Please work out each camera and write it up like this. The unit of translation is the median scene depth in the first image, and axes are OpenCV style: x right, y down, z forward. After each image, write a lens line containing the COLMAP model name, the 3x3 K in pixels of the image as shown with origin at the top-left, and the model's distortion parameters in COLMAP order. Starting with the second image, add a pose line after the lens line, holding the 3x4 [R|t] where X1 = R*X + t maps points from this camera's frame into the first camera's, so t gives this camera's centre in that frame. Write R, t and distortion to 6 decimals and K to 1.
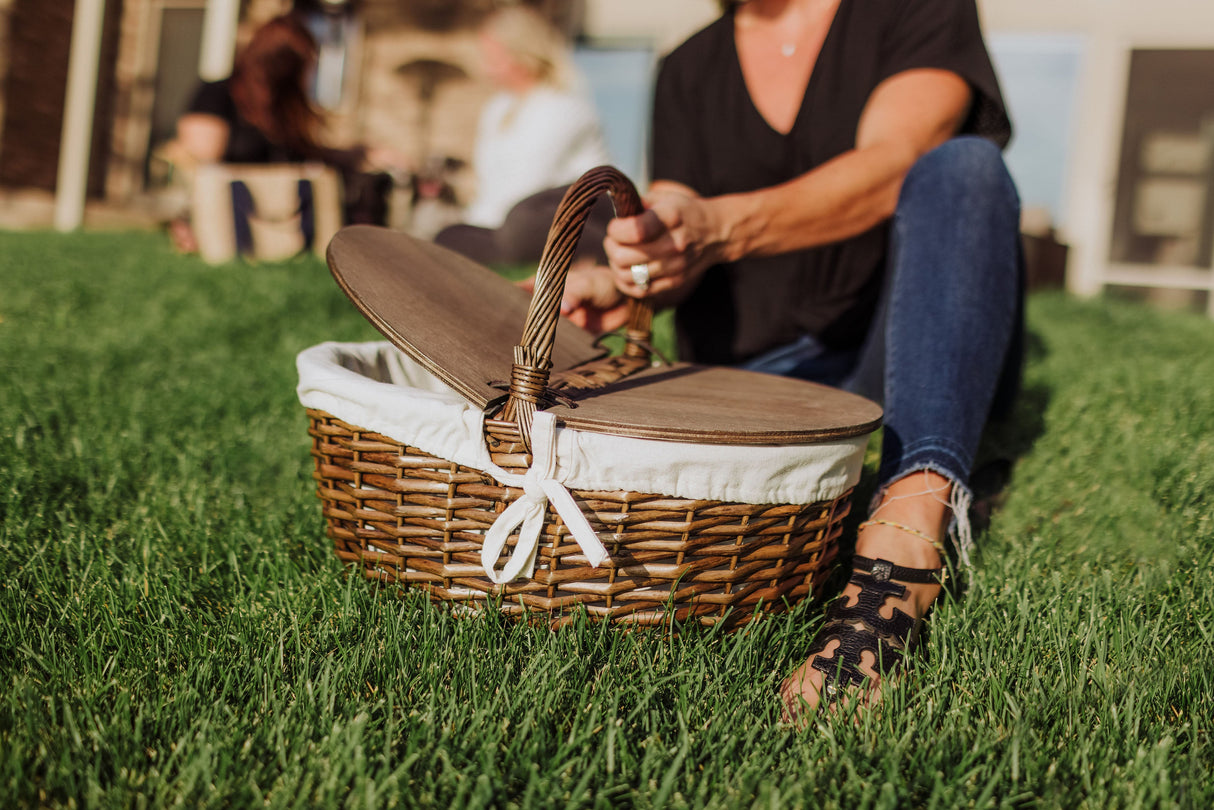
lens RADIAL K [[1293.9, 0, 607.0], [0, 1293.9, 405.0], [0, 0, 1]] dist [0.008023, 0.008685]
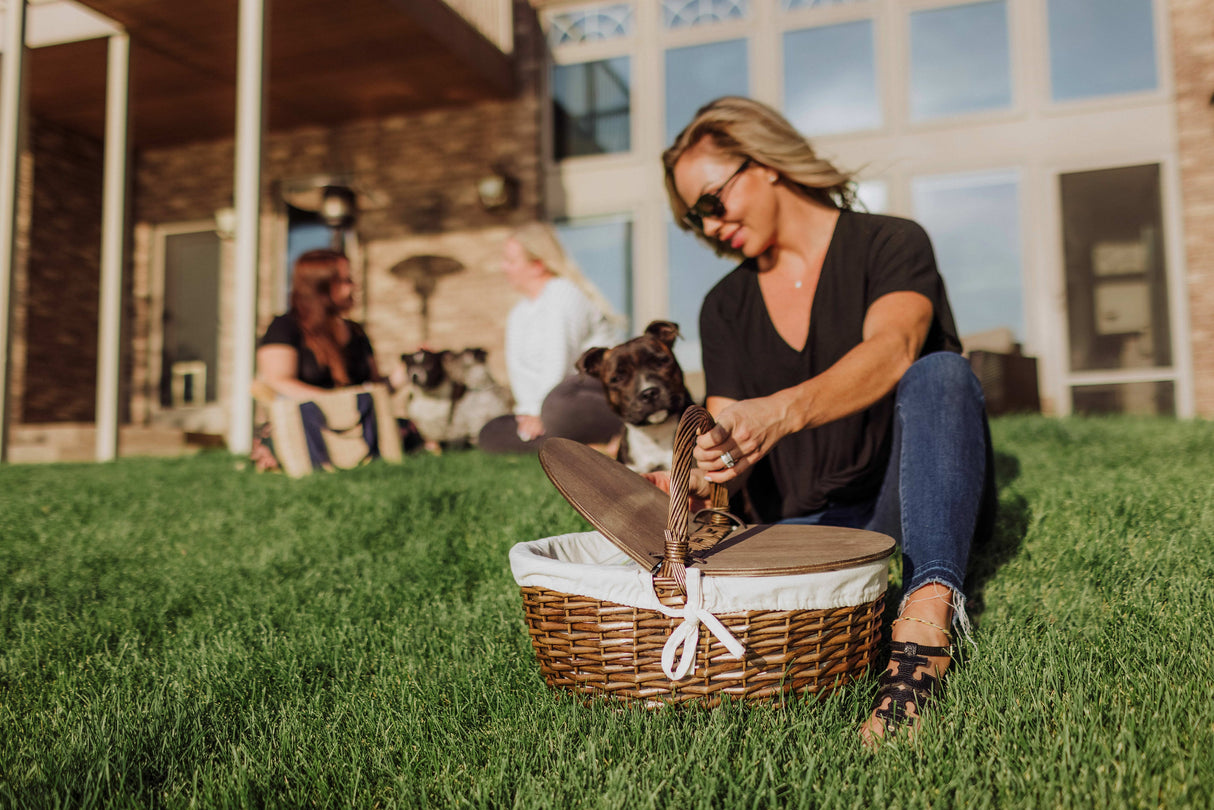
lens RADIAL K [[1680.8, 0, 607.0], [0, 1680.8, 405.0], [0, 0, 1]] dist [0.006097, -0.009170]
pose [[0.989961, -0.123704, 0.068378, -0.258619], [0.129903, 0.986945, -0.095212, -0.008475], [-0.055708, 0.103138, 0.993106, -1.039951]]
